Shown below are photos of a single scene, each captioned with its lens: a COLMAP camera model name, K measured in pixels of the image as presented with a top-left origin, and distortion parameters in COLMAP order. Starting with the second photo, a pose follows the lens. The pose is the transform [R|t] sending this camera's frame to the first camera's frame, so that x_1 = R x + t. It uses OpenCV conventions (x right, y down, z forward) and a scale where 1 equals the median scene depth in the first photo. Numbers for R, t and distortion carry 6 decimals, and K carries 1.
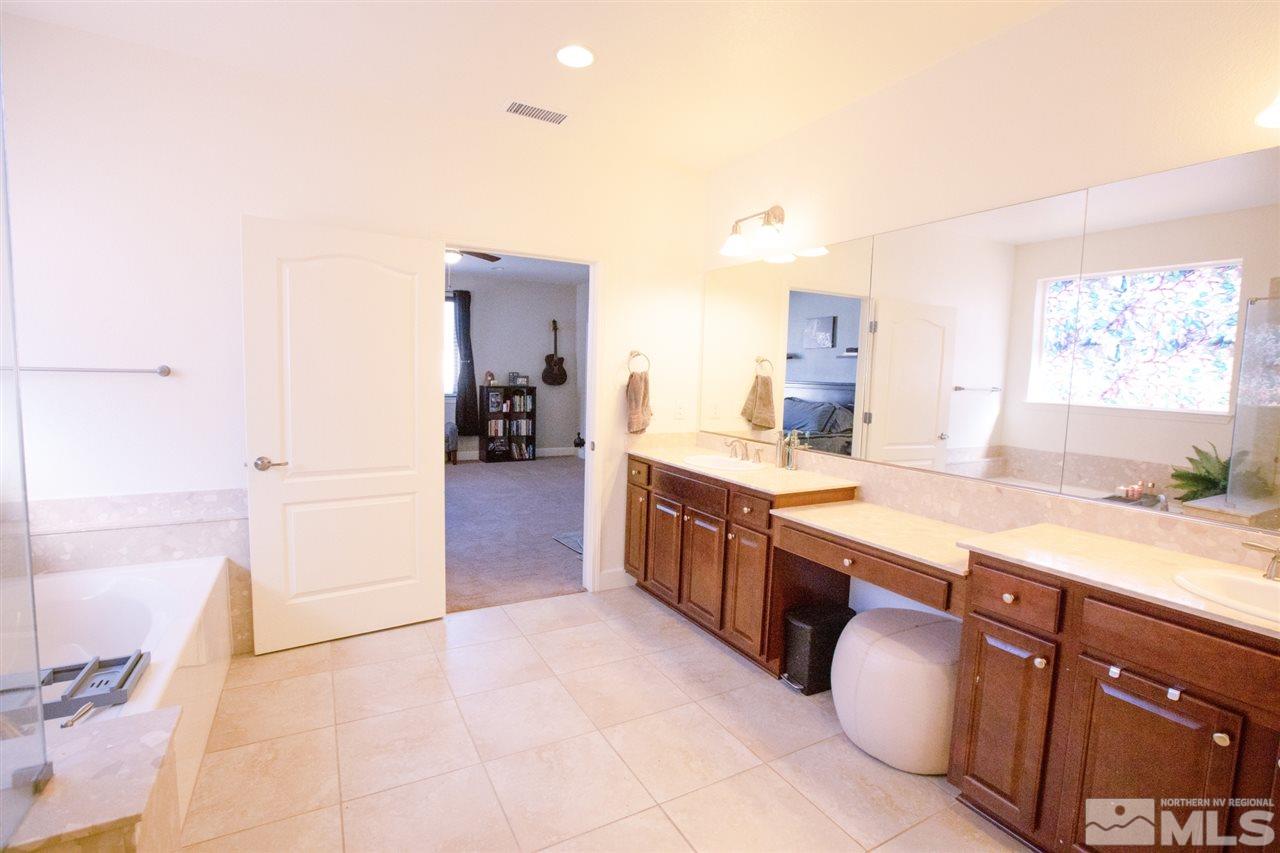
lens RADIAL K [[583.2, 0, 636.5], [0, 583.2, 422.5], [0, 0, 1]] dist [-0.049882, 0.017454]
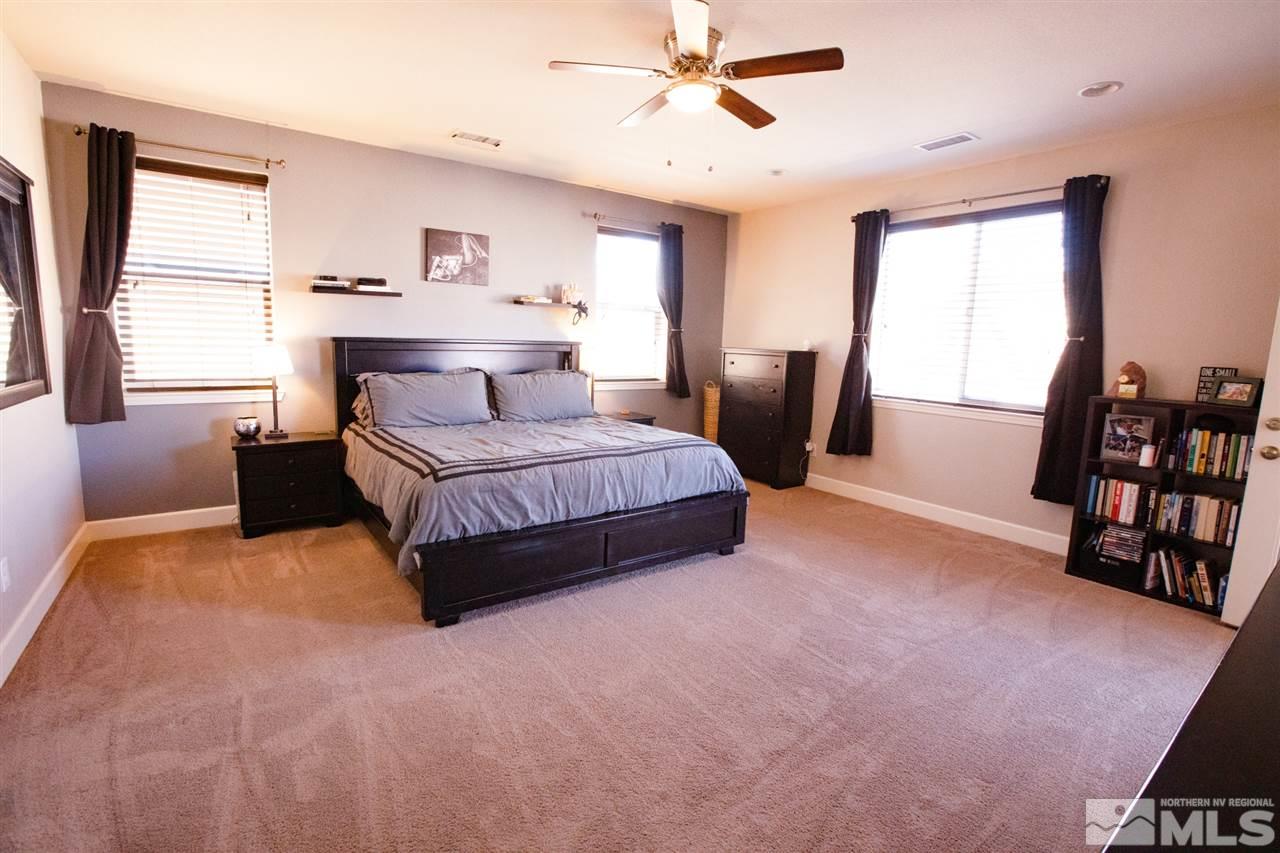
lens RADIAL K [[583.2, 0, 636.5], [0, 583.2, 422.5], [0, 0, 1]] dist [-0.049882, 0.017454]
pose [[0.112011, 0.117816, -0.986698, 0.107271], [-0.113231, 0.987993, 0.105116, -0.048618], [0.987235, 0.099951, 0.124007, 0.612801]]
